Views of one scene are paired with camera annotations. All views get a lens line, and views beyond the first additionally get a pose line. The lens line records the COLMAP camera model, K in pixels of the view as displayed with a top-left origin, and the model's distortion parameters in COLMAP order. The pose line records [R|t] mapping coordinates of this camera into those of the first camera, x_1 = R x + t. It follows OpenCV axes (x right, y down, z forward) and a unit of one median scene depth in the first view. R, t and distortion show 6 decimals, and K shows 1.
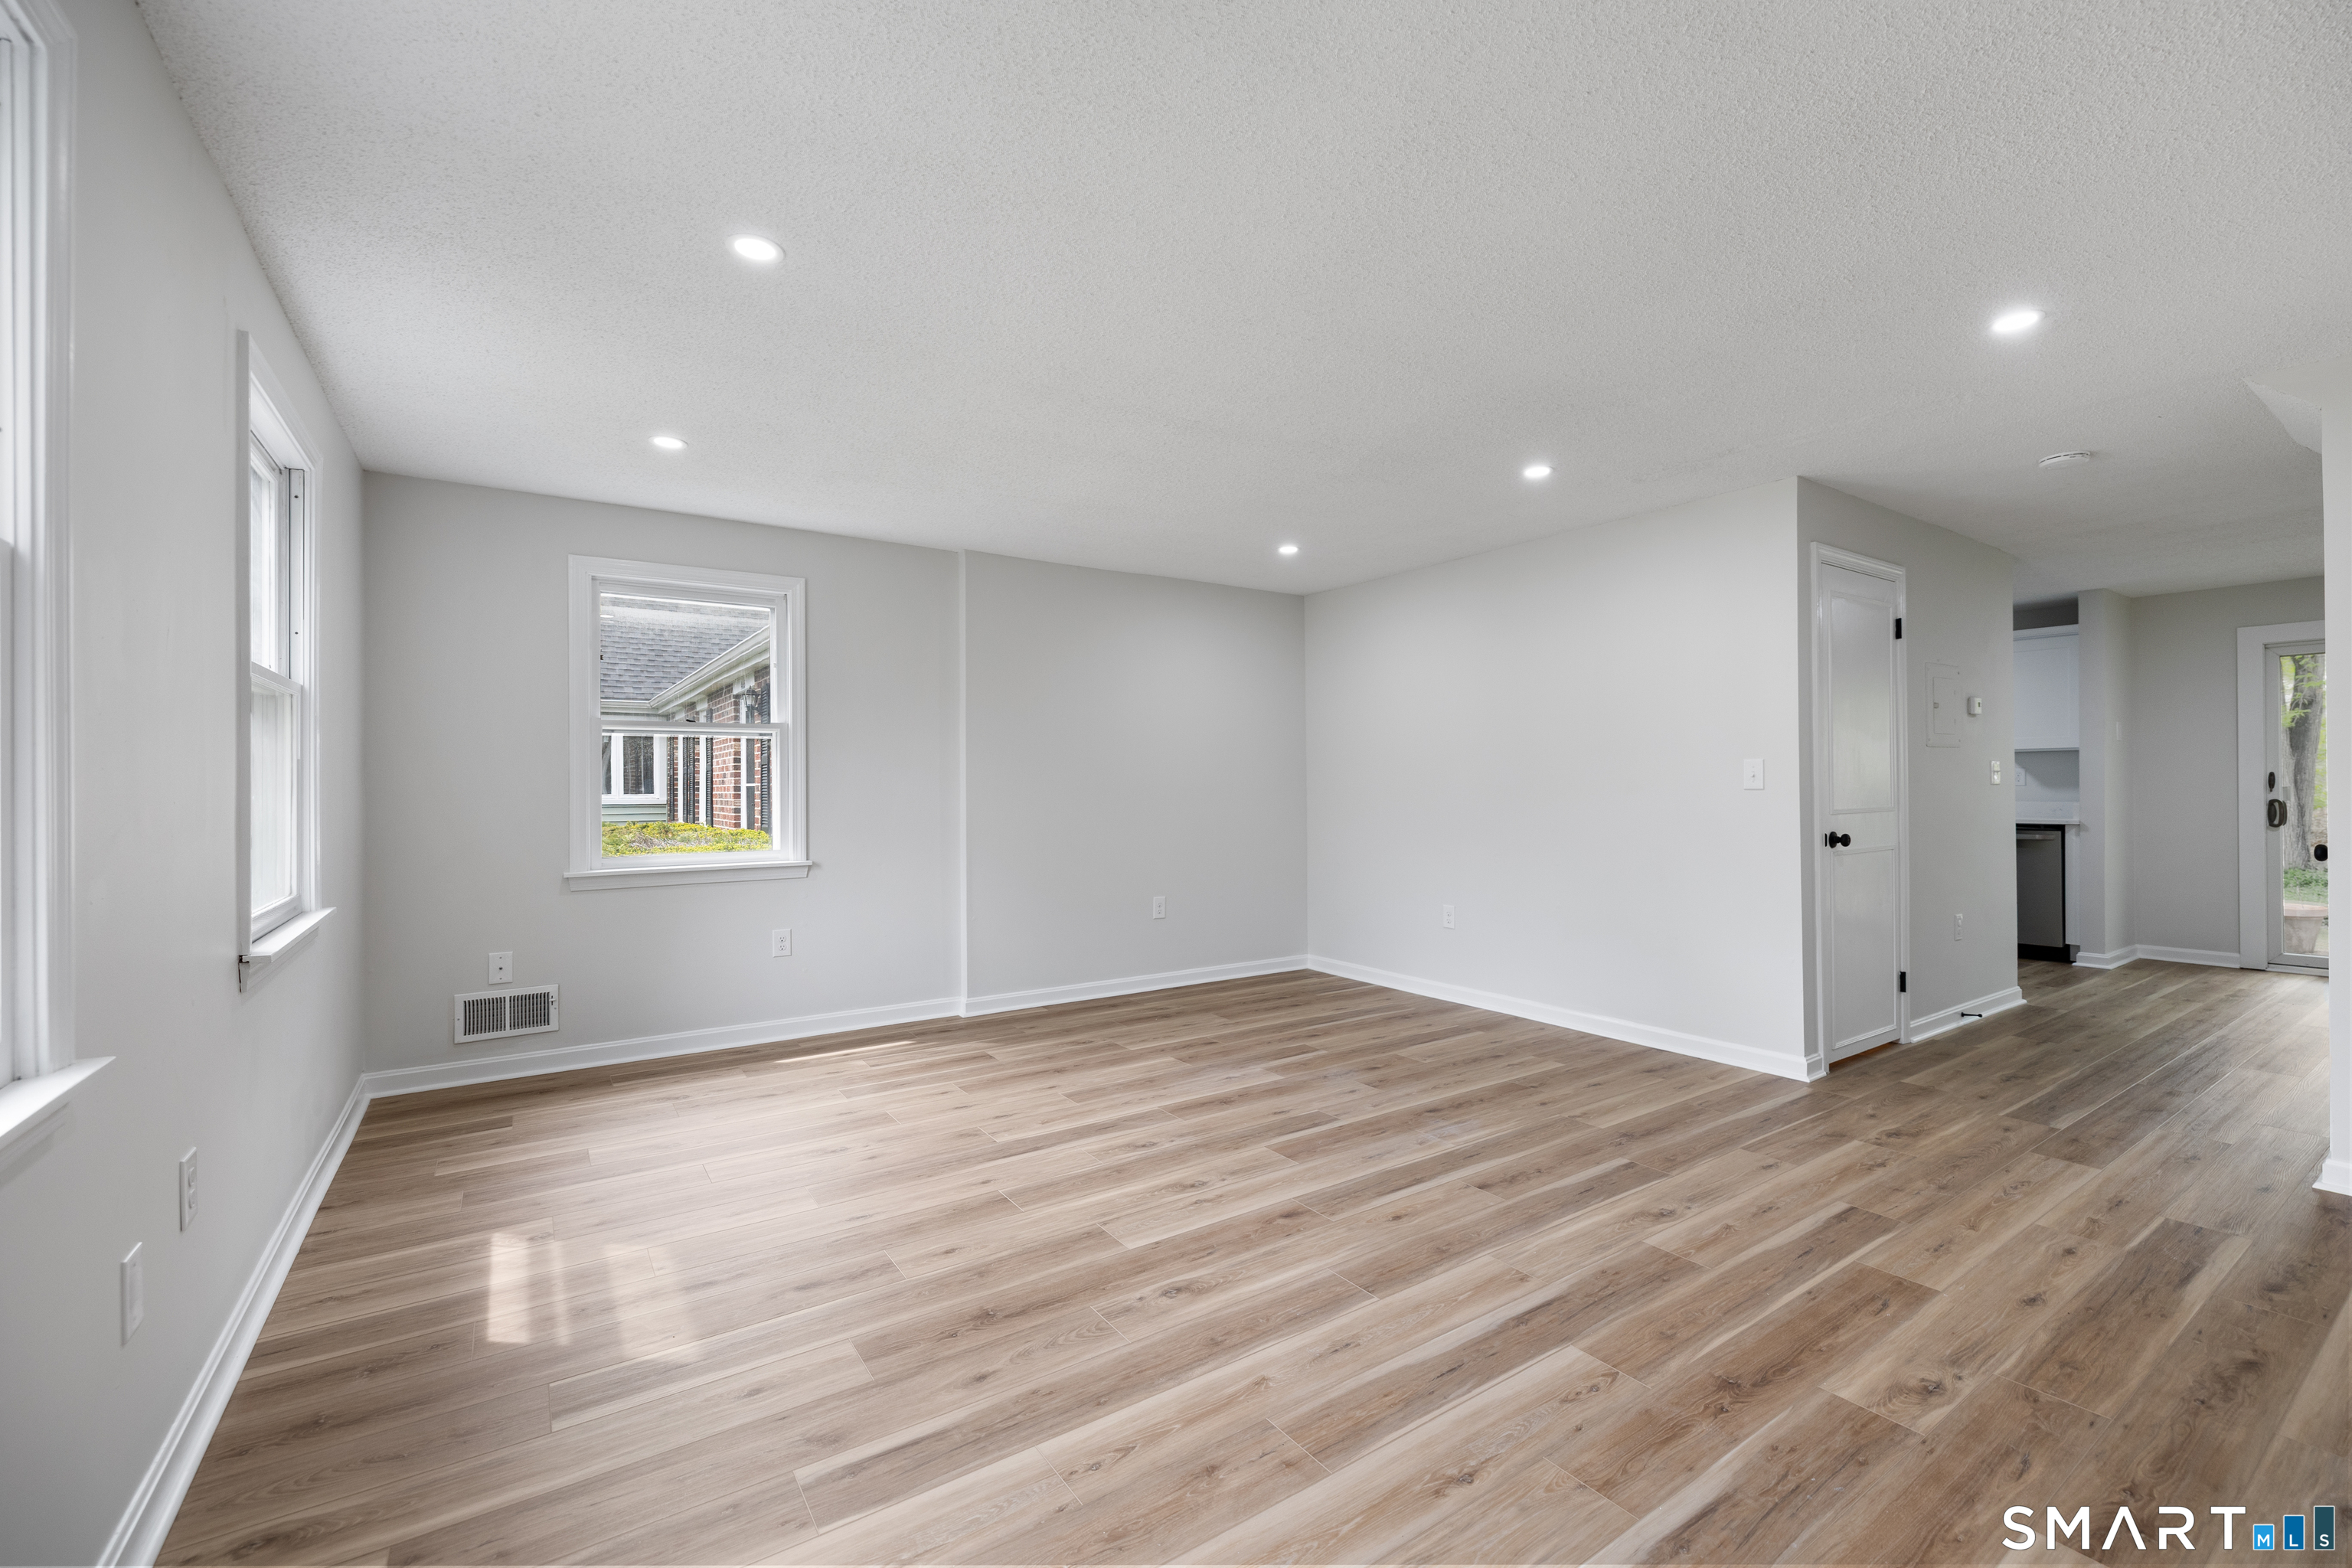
lens RADIAL K [[988.1, 0, 1192.7], [0, 988.1, 781.2], [0, 0, 1]] dist [0.000503, -0.000689]
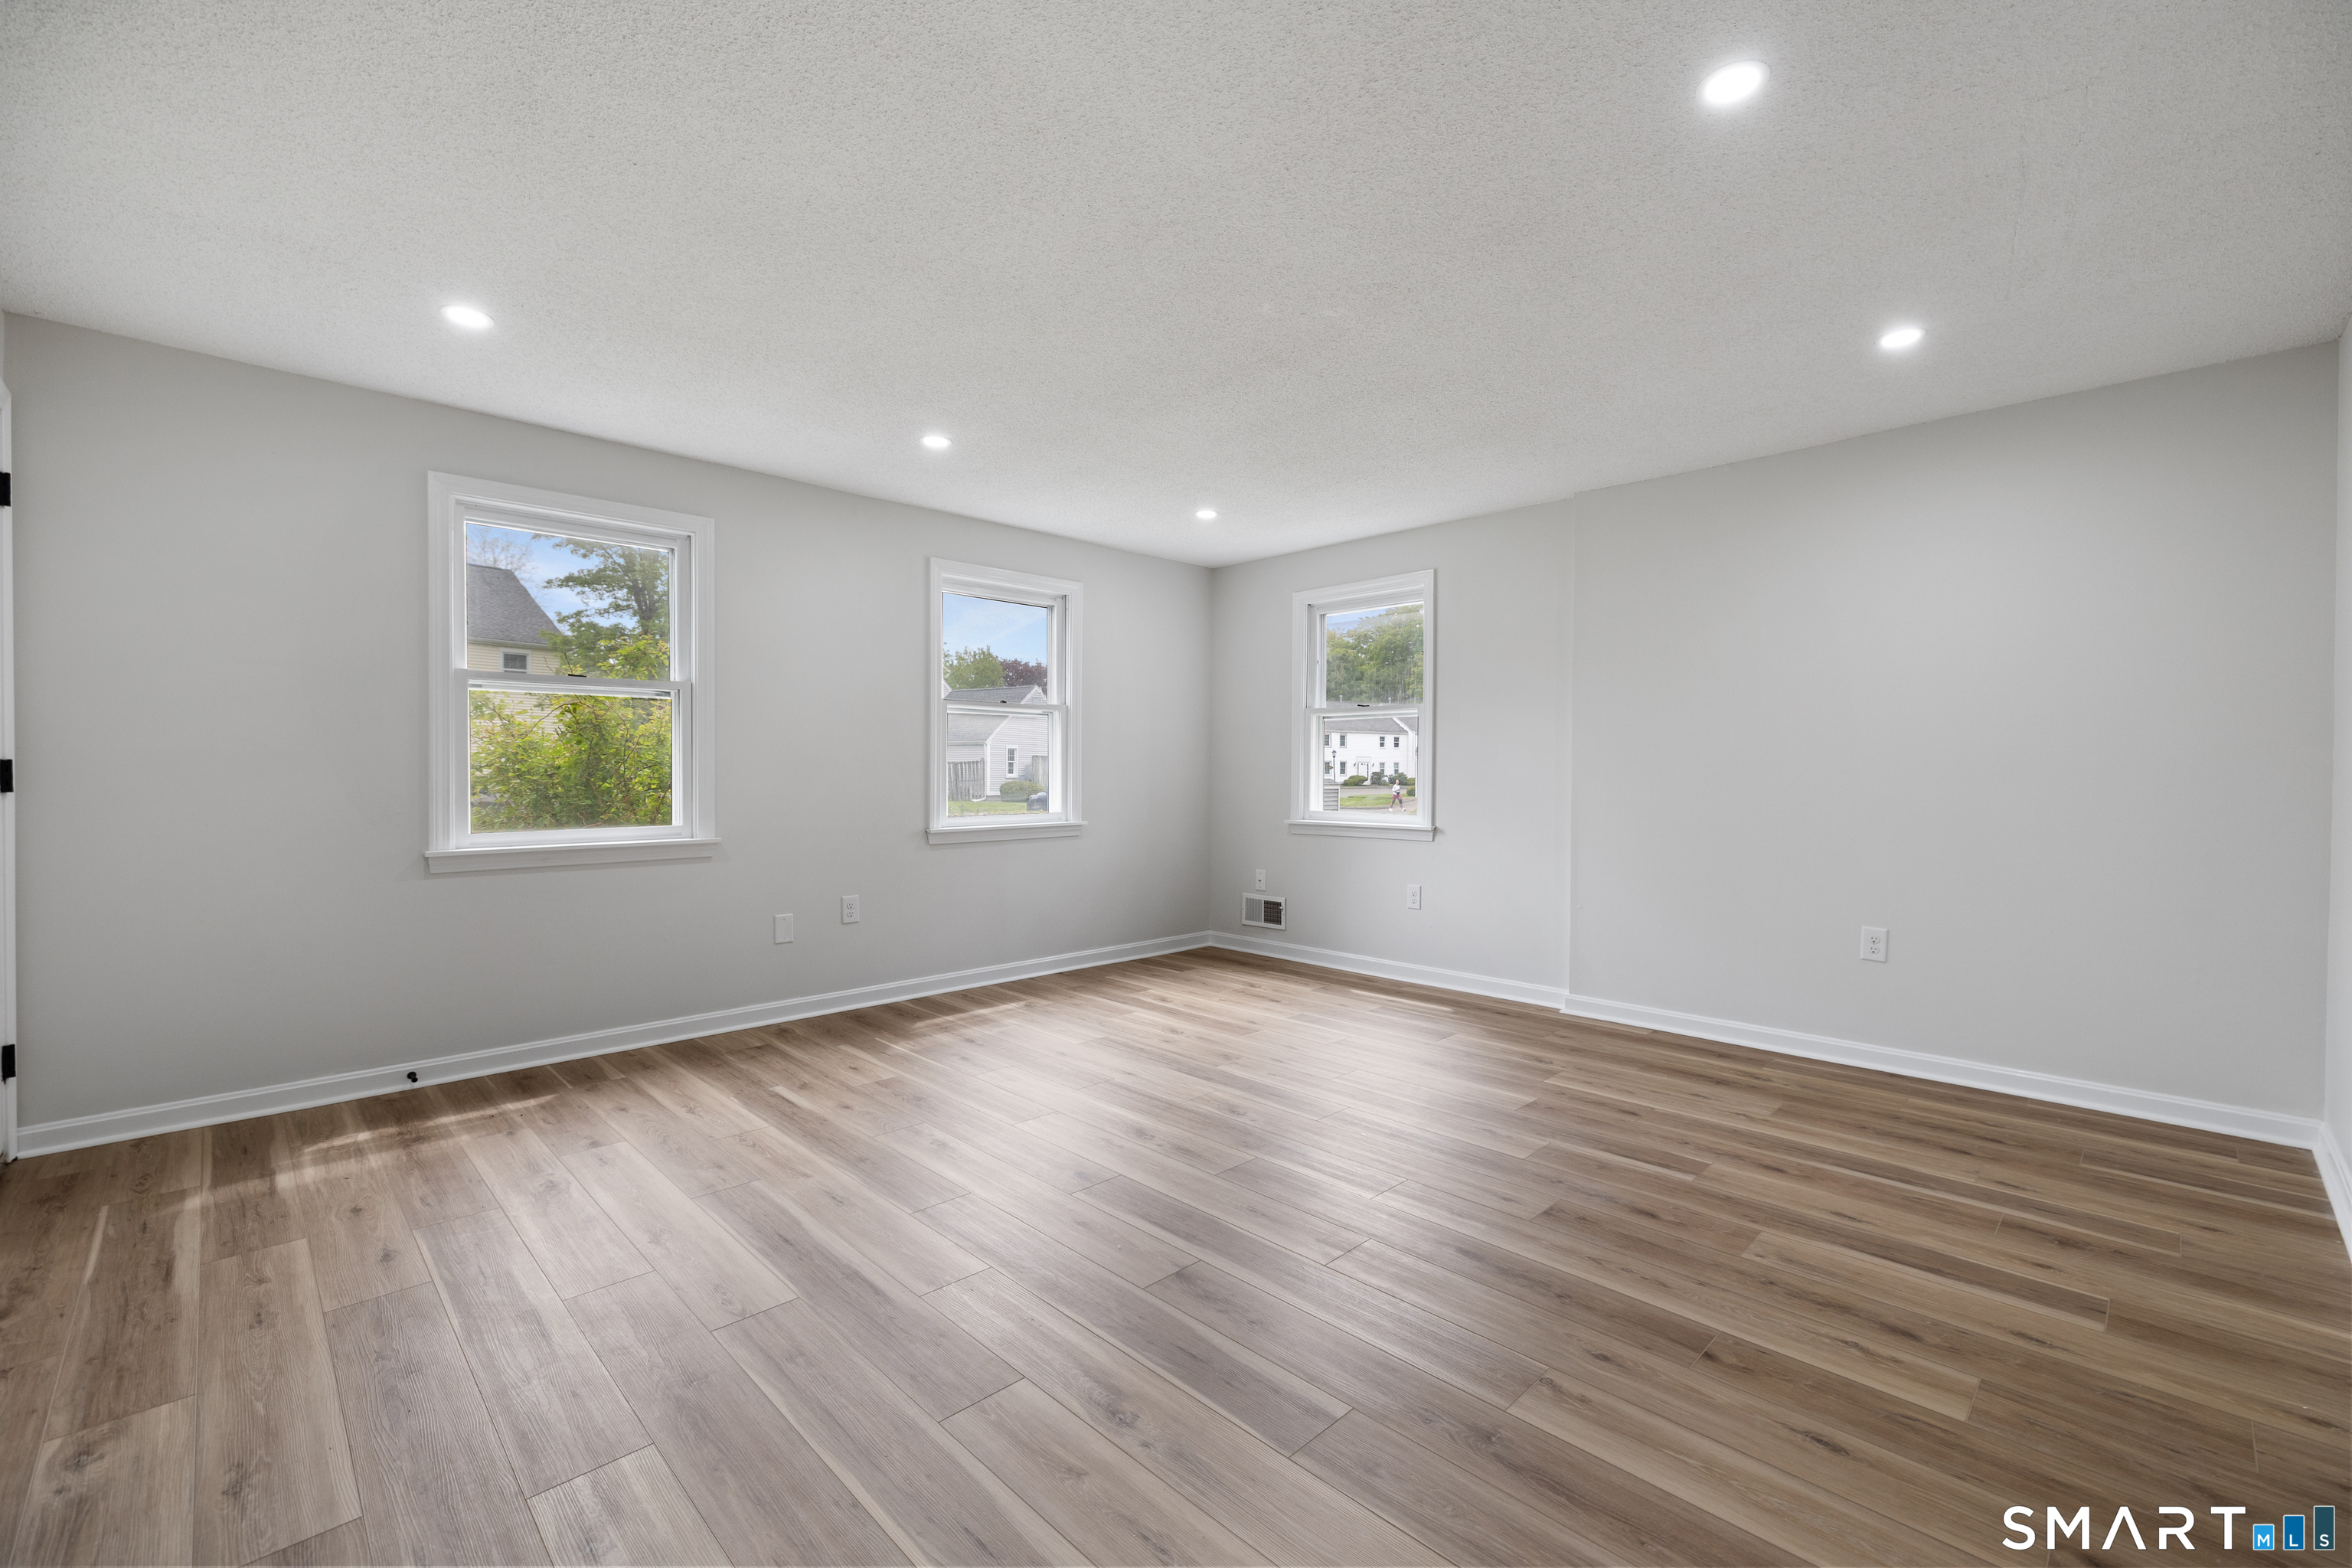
lens RADIAL K [[988.1, 0, 1193.9], [0, 988.1, 780.1], [0, 0, 1]] dist [0.000503, -0.000689]
pose [[0.173867, 0.016959, -0.984623, 0.897500], [0.003059, 0.999838, 0.017761, 0.011885], [0.984764, -0.006100, 0.173787, 0.757002]]
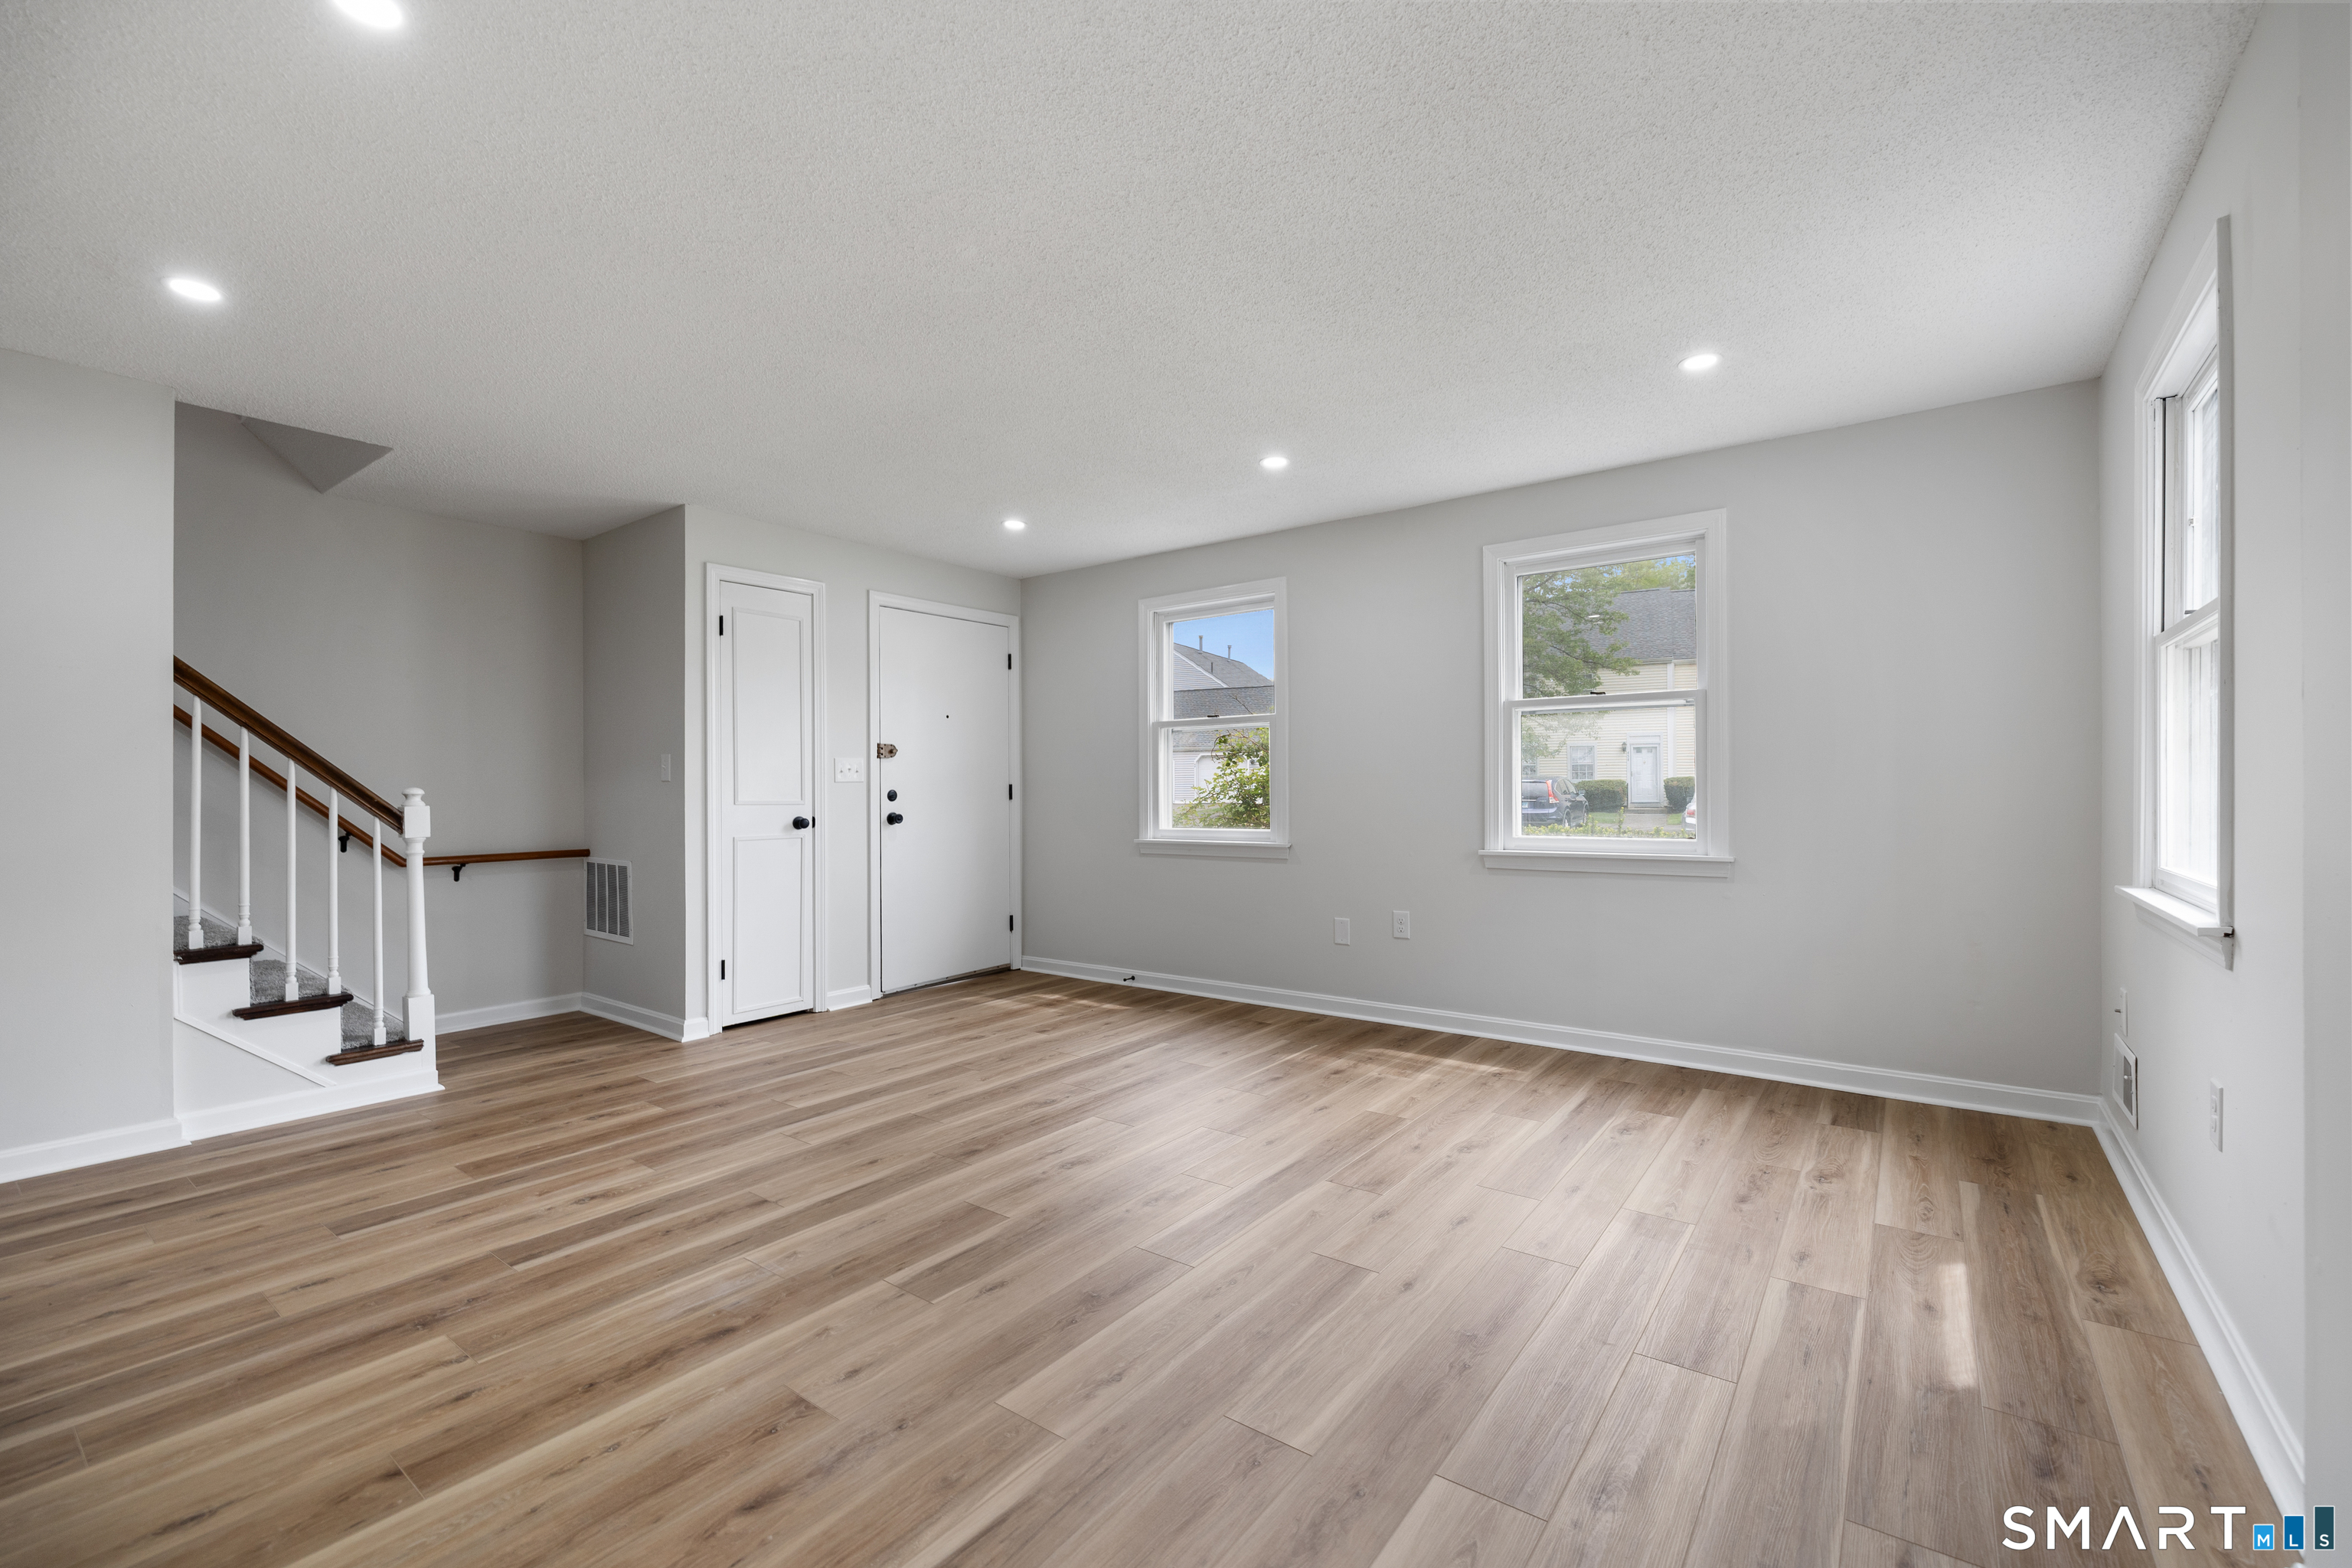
lens RADIAL K [[988.1, 0, 1177.7], [0, 988.1, 789.0], [0, 0, 1]] dist [0.000503, -0.000689]
pose [[-0.950077, 0.011301, -0.311811, 0.178780], [0.013162, 0.999906, -0.003863, 0.030747], [0.311738, -0.007774, -0.950136, 1.720310]]
